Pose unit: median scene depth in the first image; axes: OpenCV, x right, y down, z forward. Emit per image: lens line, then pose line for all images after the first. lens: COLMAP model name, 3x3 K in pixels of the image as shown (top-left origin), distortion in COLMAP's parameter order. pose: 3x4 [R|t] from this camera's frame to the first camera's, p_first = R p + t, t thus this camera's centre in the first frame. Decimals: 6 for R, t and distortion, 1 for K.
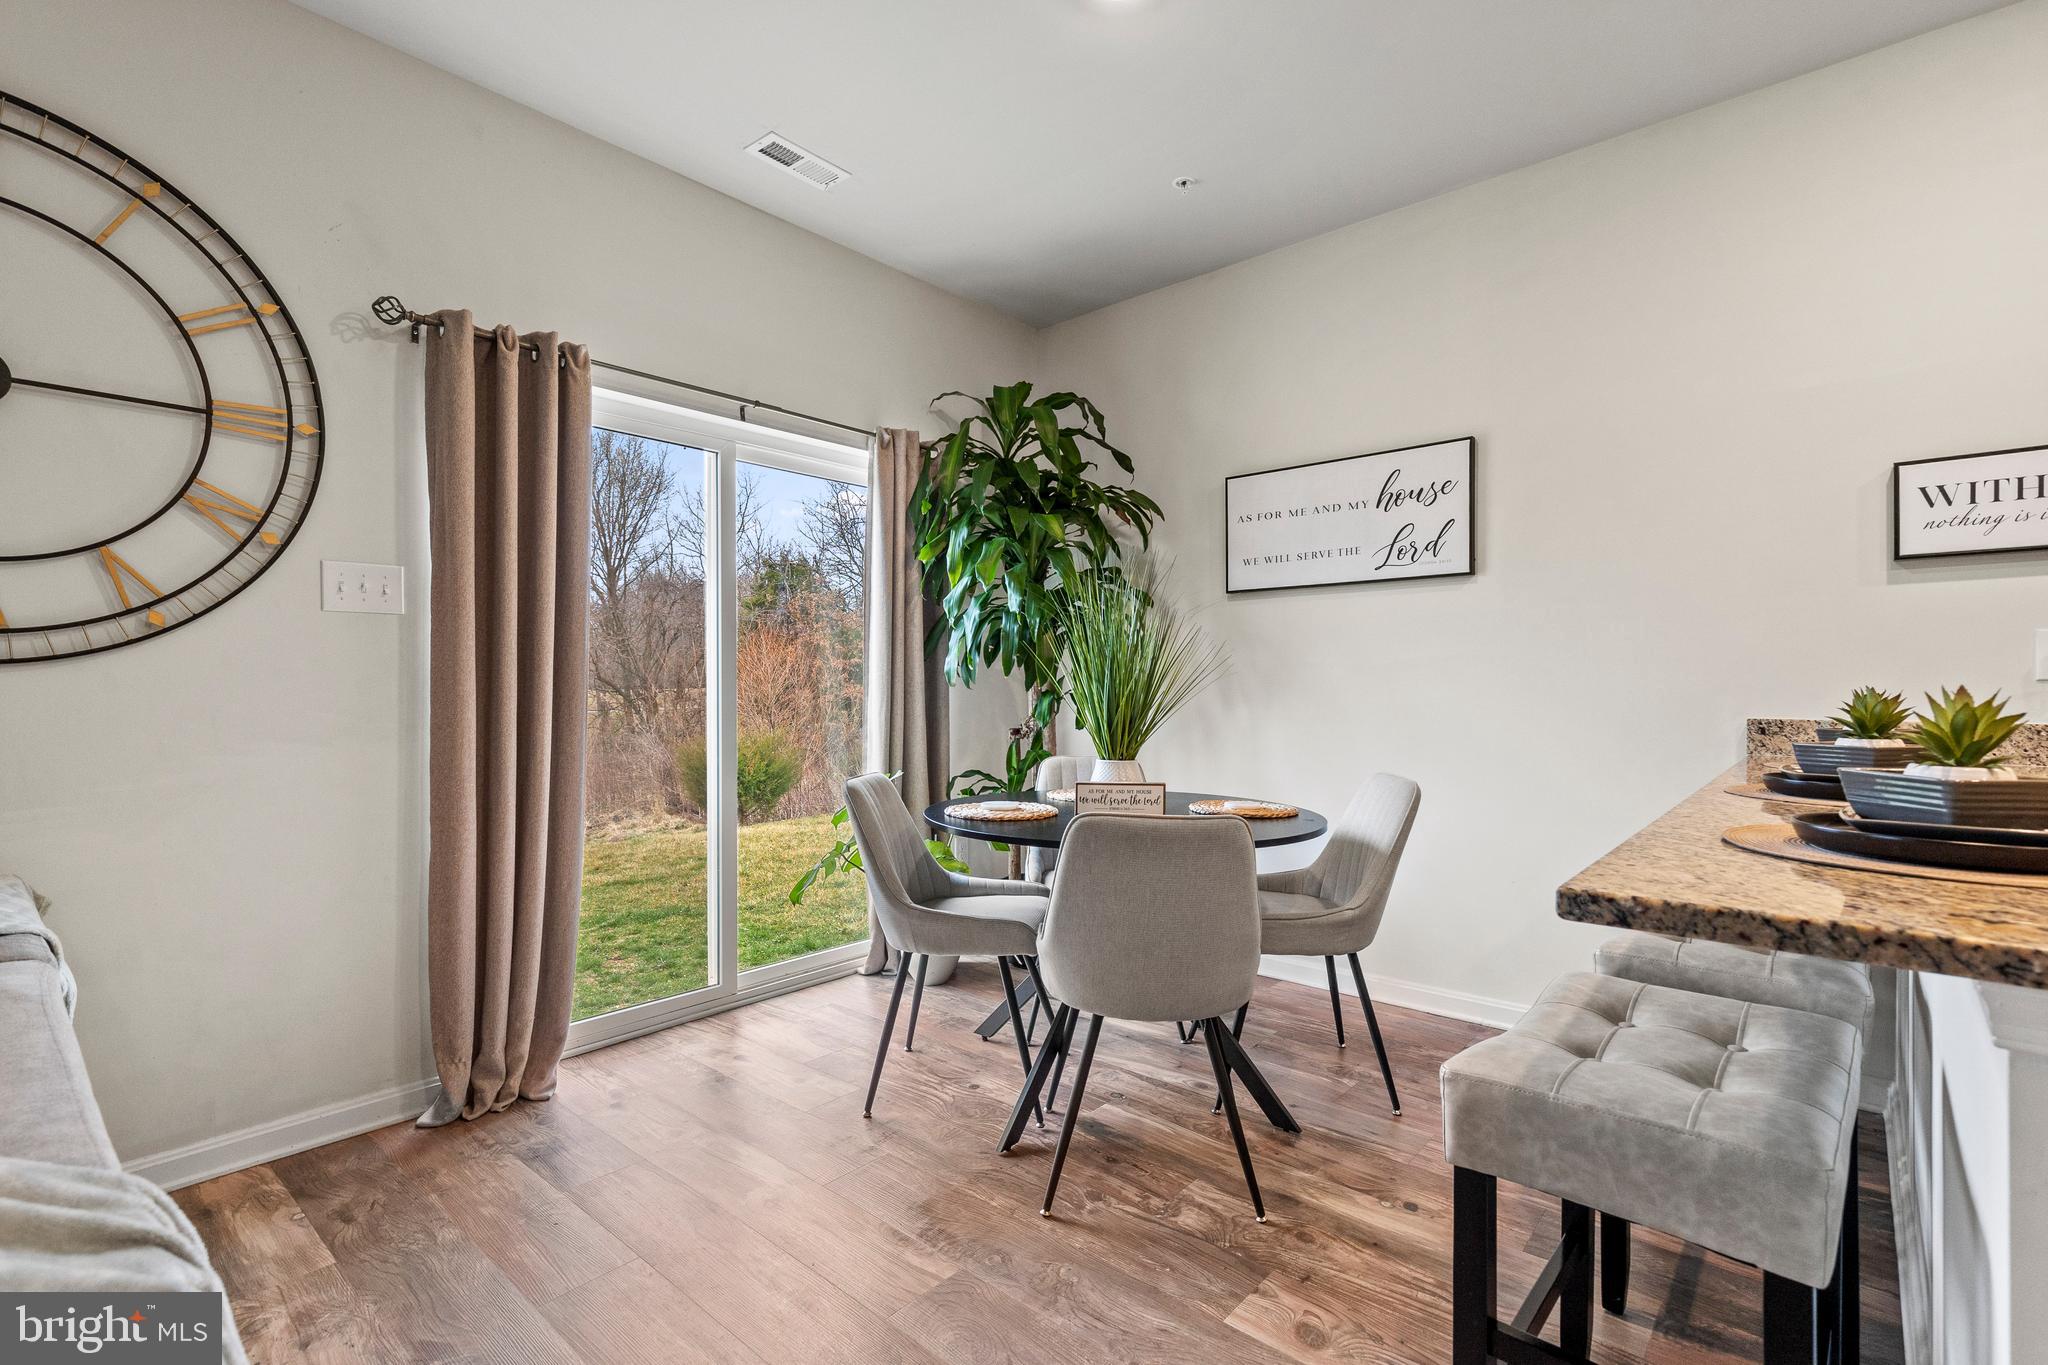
lens RADIAL K [[933.0, 0, 1024.0], [0, 933.0, 682.5], [0, 0, 1]] dist [0.001032, 0.000184]
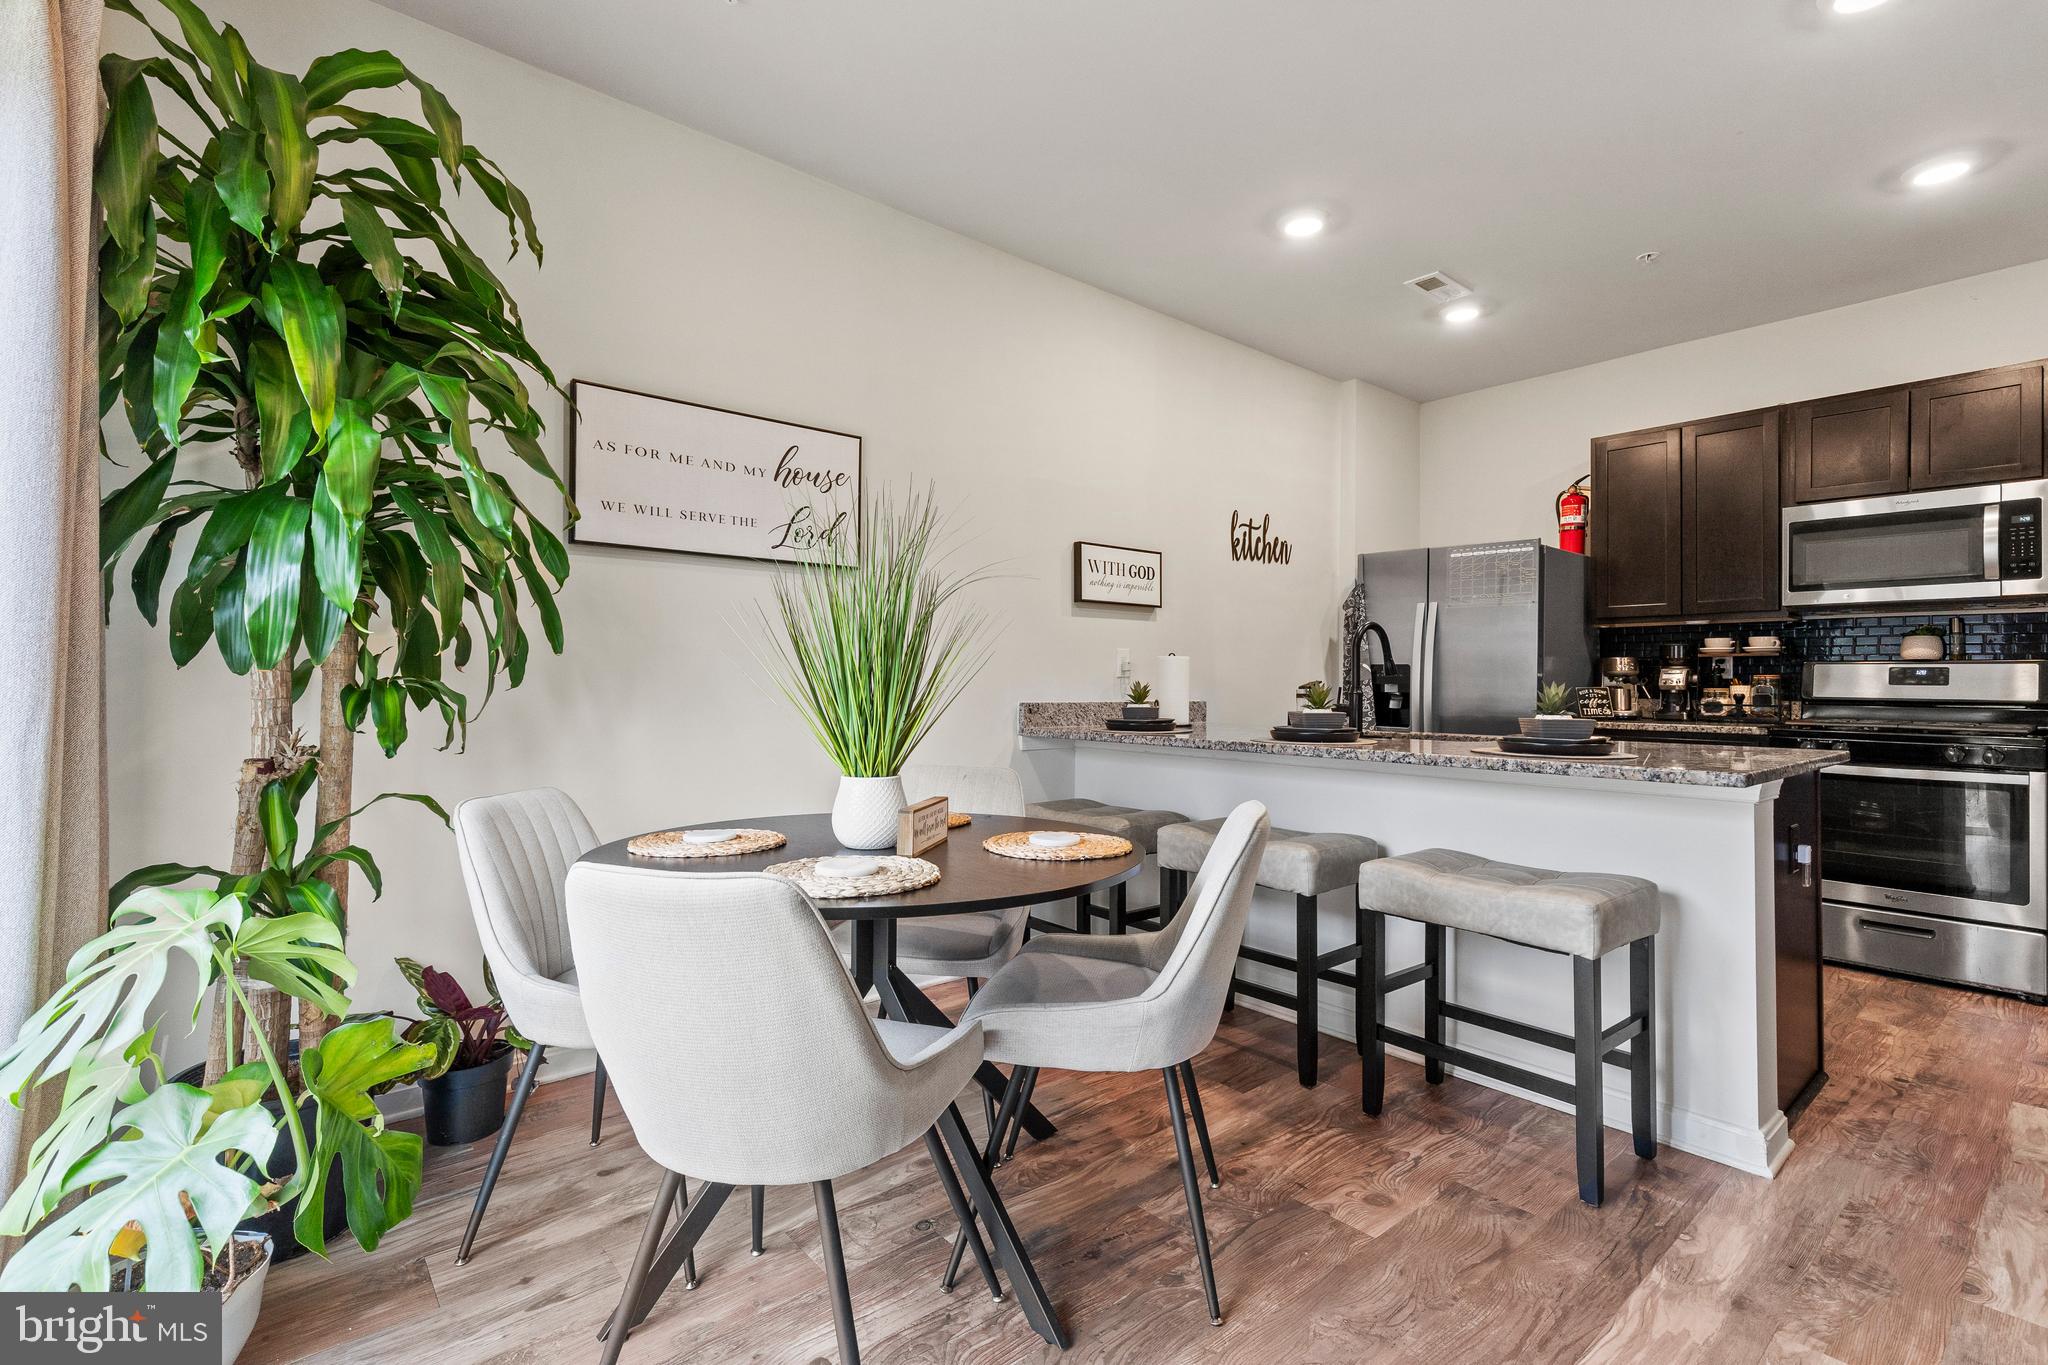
lens RADIAL K [[939.2, 0, 1030.7], [0, 939.2, 662.2], [0, 0, 1]] dist [0.000226, 0.000002]
pose [[0.134410, 0.022087, 0.990680, -0.518132], [-0.013390, 0.999701, -0.020471, 0.005712], [-0.990835, -0.010514, 0.134665, 0.661483]]
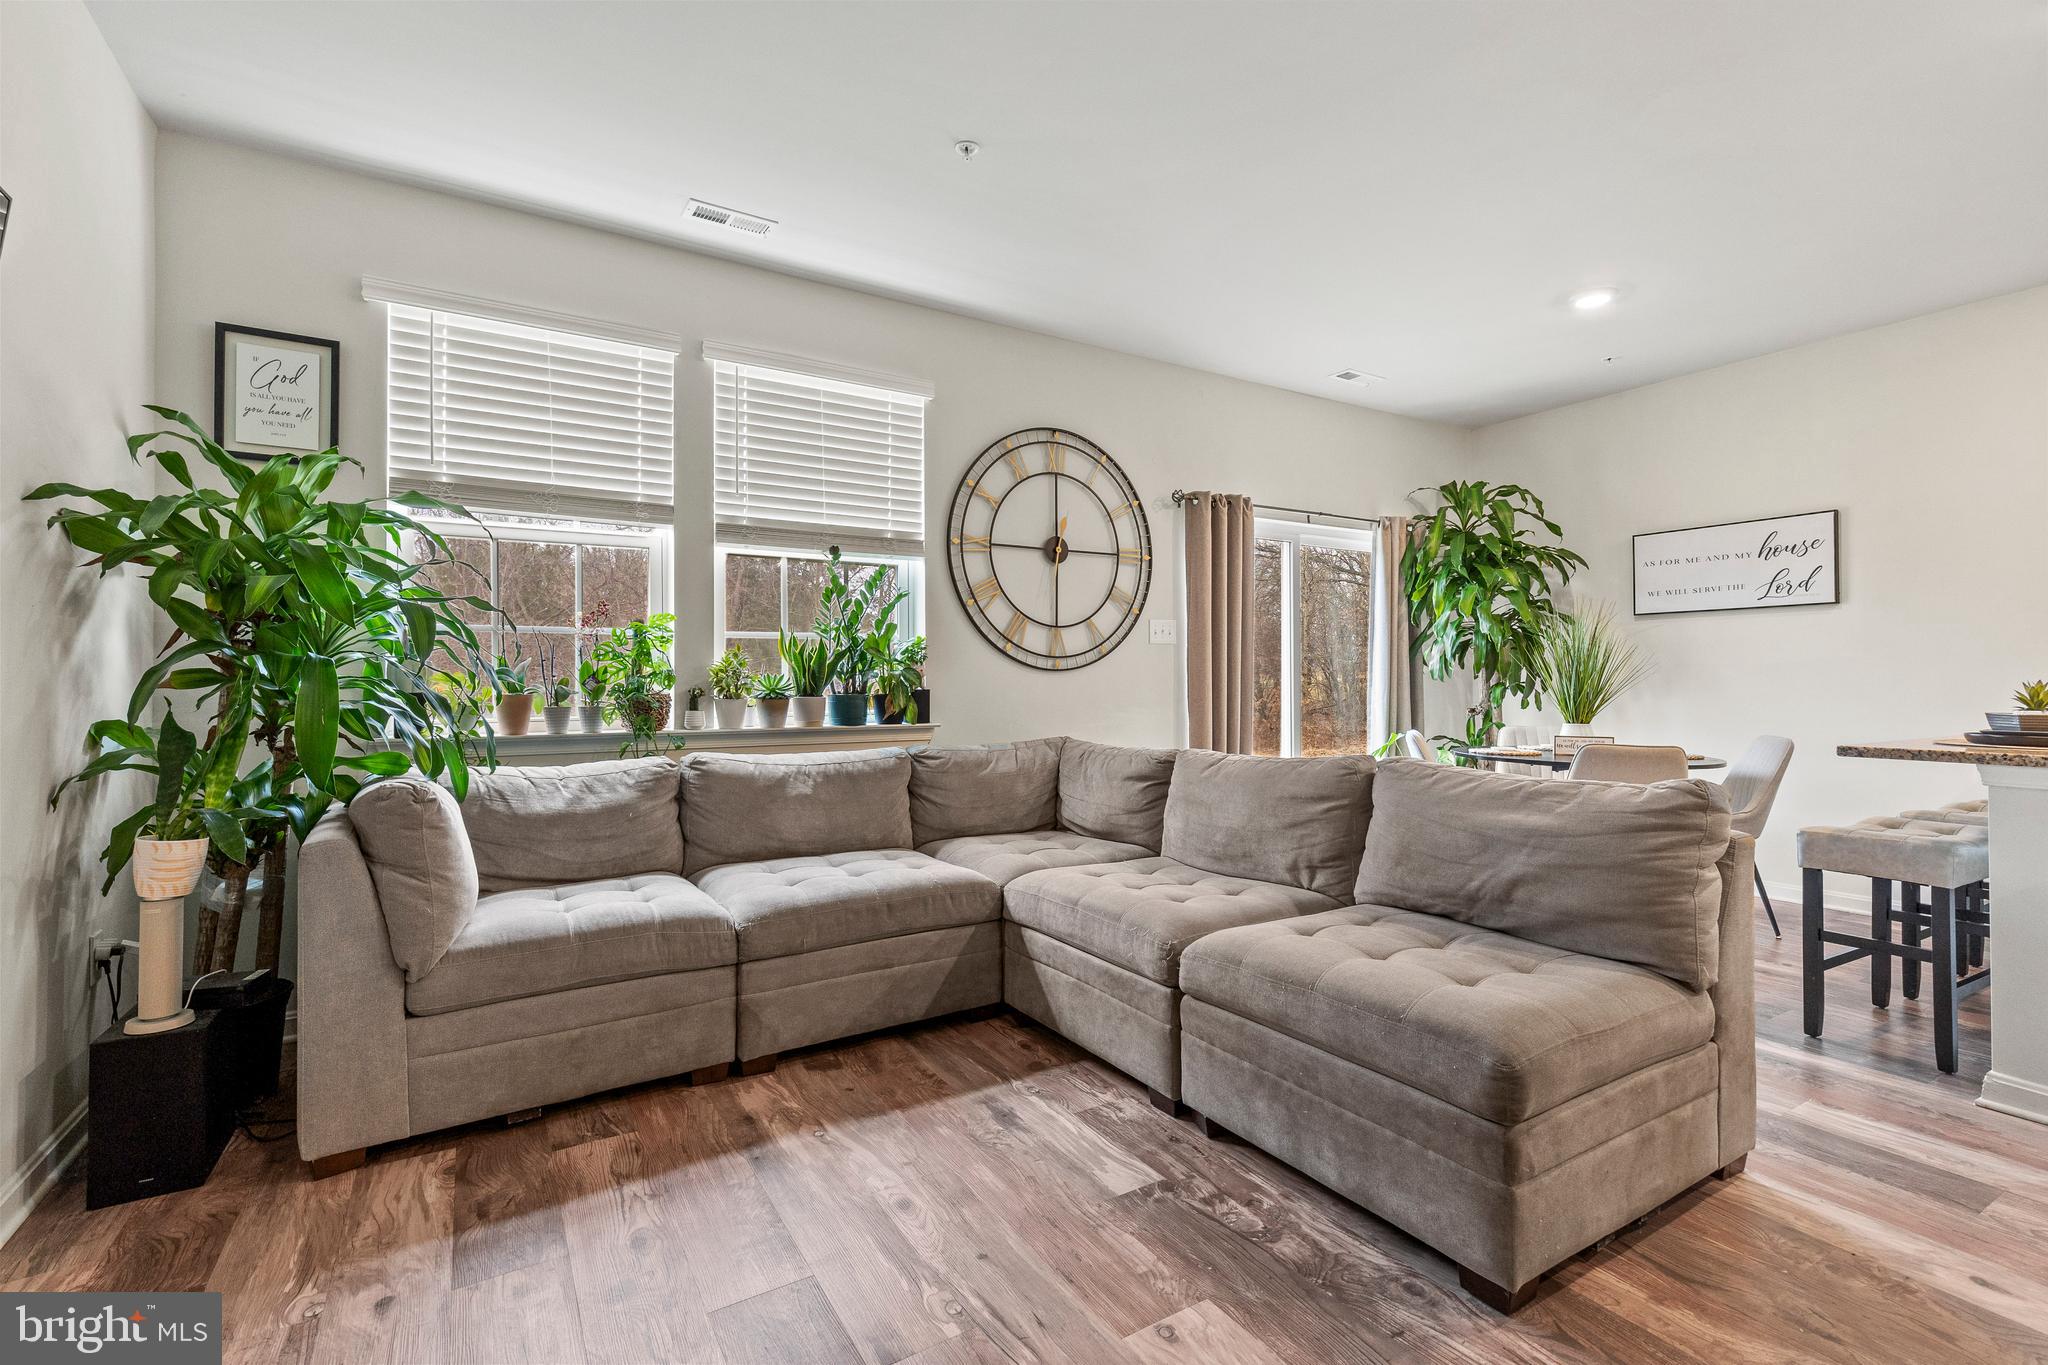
lens RADIAL K [[913.6, 0, 1025.1], [0, 913.6, 668.5], [0, 0, 1]] dist [-0.000257, 0.000075]
pose [[0.952052, -0.005364, -0.305890, -0.293318], [0.002631, 0.999953, -0.009348, -0.003303], [0.305926, 0.008095, 0.952021, -0.748795]]
